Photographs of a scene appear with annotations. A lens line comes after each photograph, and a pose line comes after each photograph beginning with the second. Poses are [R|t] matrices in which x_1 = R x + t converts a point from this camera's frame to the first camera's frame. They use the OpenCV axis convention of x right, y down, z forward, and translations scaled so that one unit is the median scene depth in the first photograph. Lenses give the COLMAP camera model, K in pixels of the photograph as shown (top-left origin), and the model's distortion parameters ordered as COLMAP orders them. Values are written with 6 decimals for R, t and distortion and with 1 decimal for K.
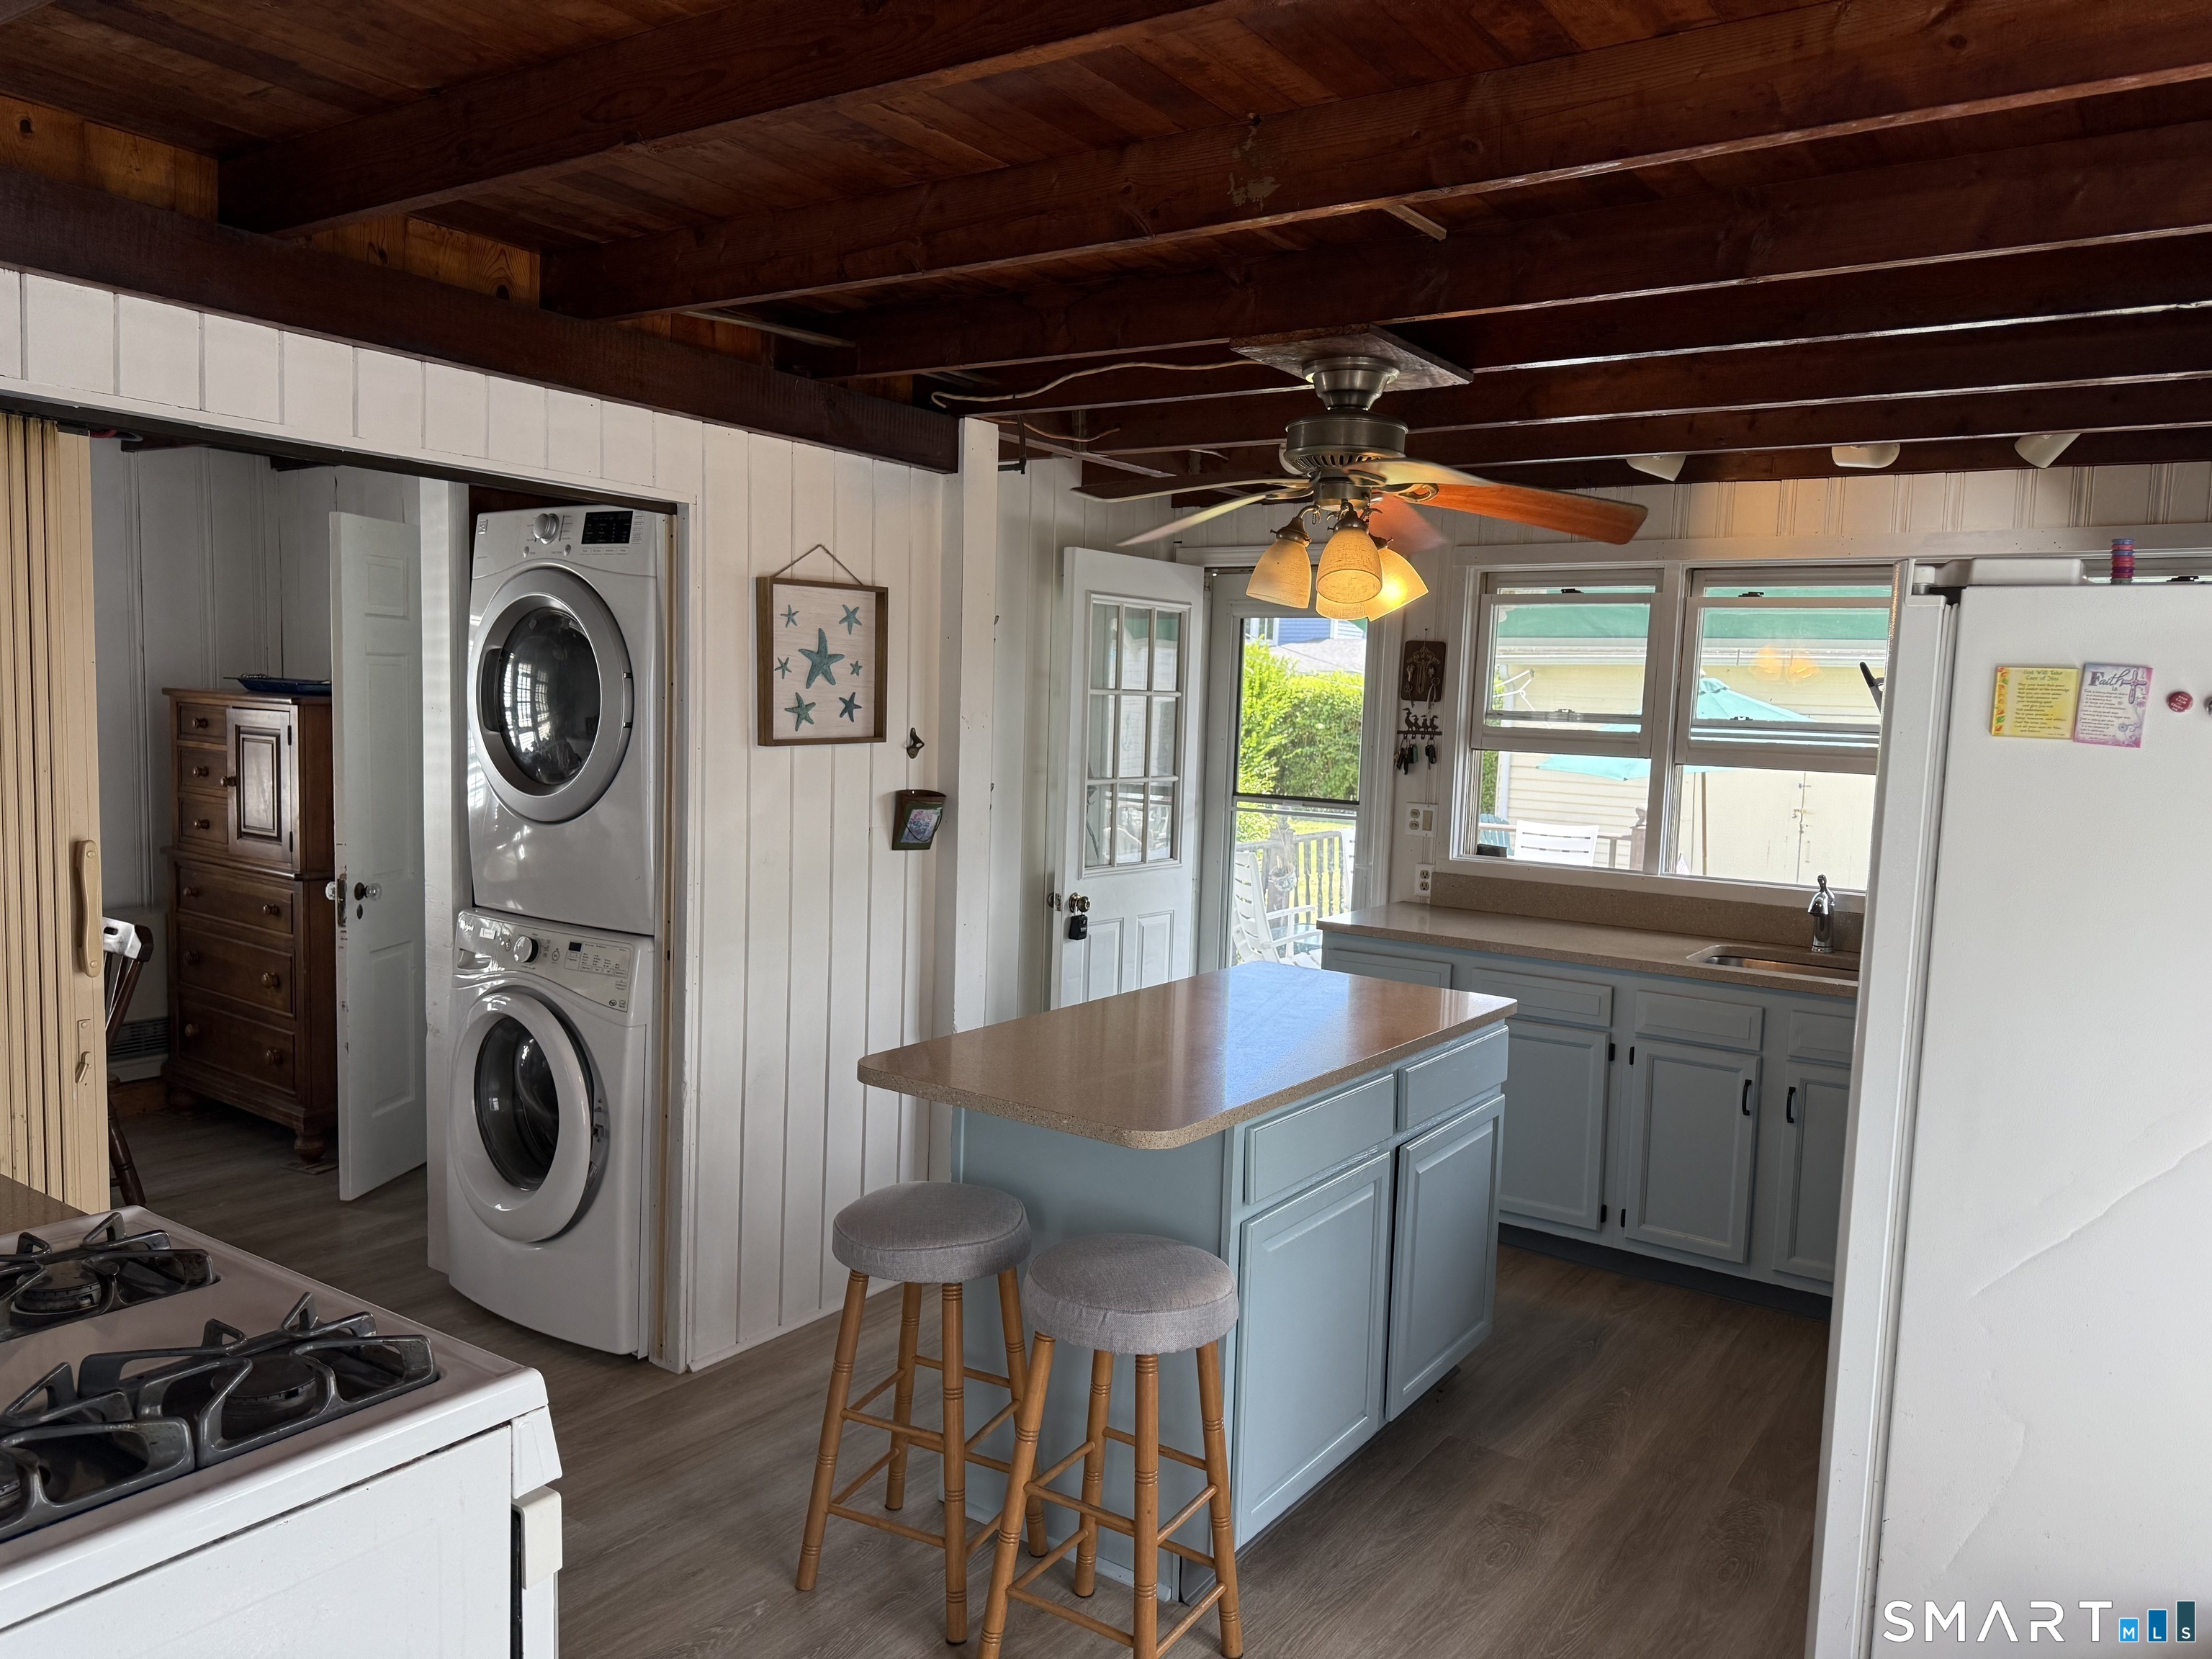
lens RADIAL K [[1564.5, 0, 1106.0], [0, 1564.5, 829.5], [0, 0, 1]] dist [0.002181, -0.003249]
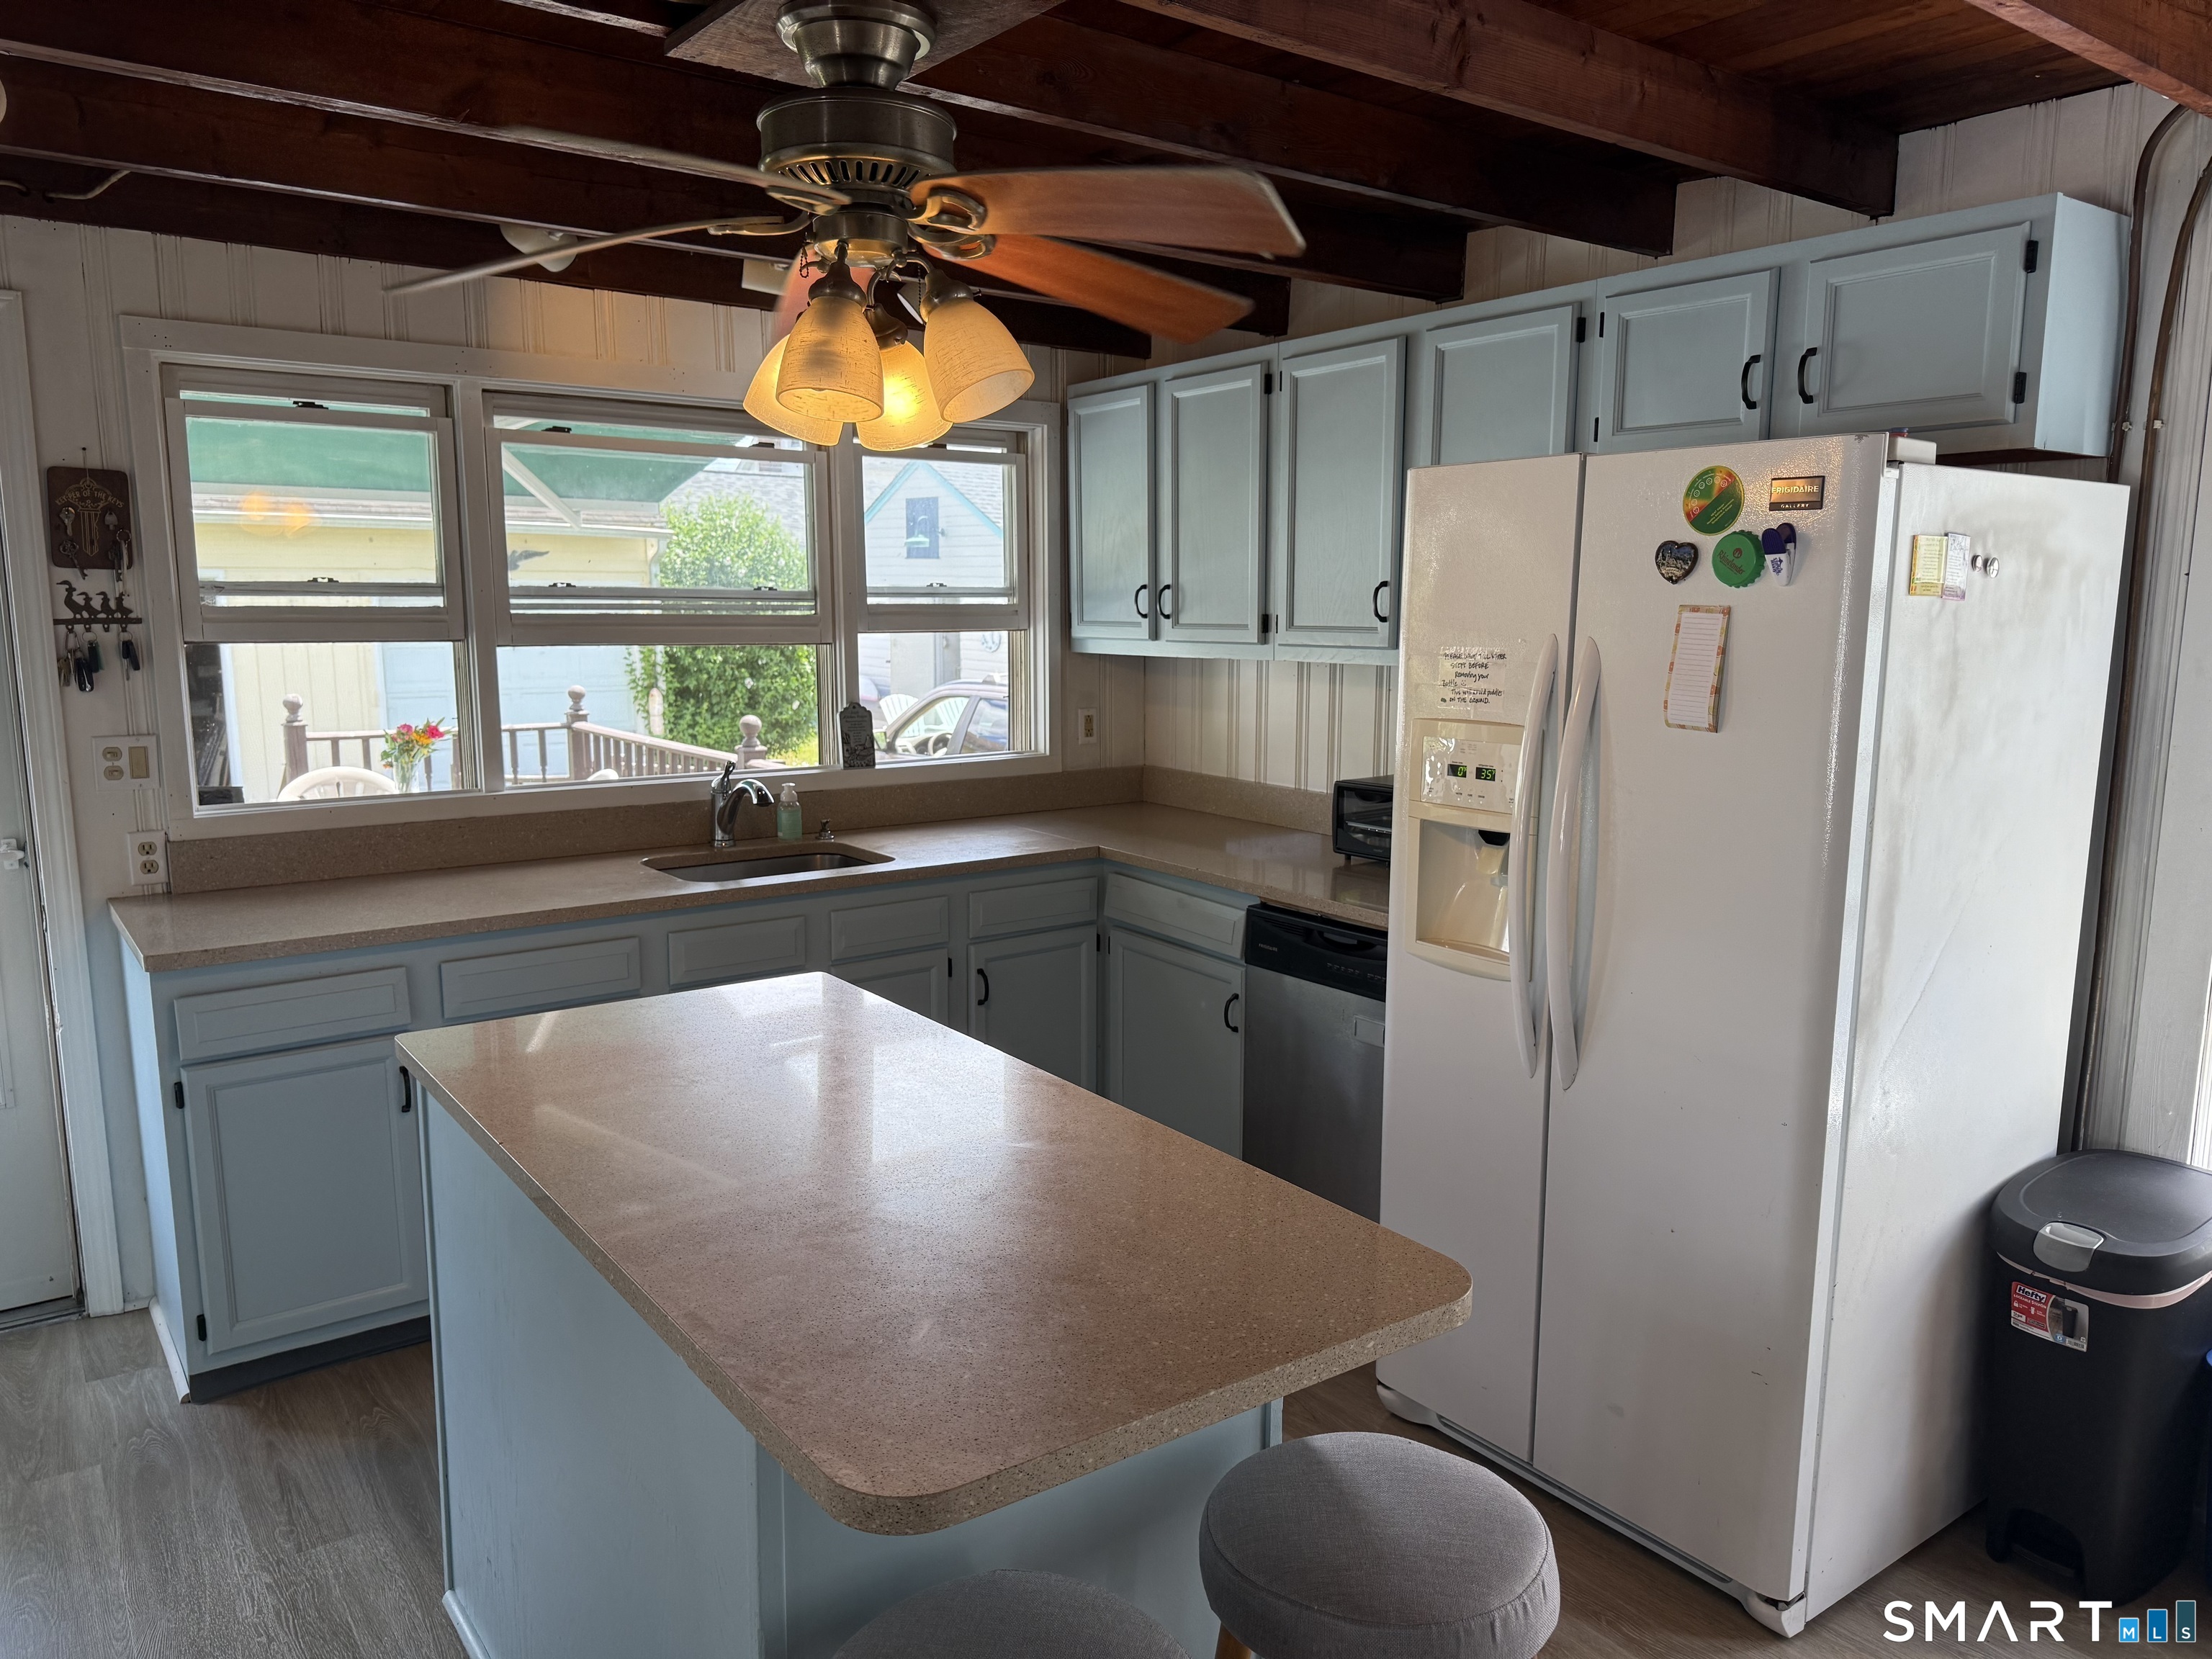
lens RADIAL K [[1564.5, 0, 1106.0], [0, 1564.5, 829.5], [0, 0, 1]] dist [0.002181, -0.003249]
pose [[0.299395, -0.169687, 0.938919, -0.274384], [0.087297, 0.984803, 0.150143, -0.040101], [-0.950127, 0.037013, 0.309658, 0.451592]]
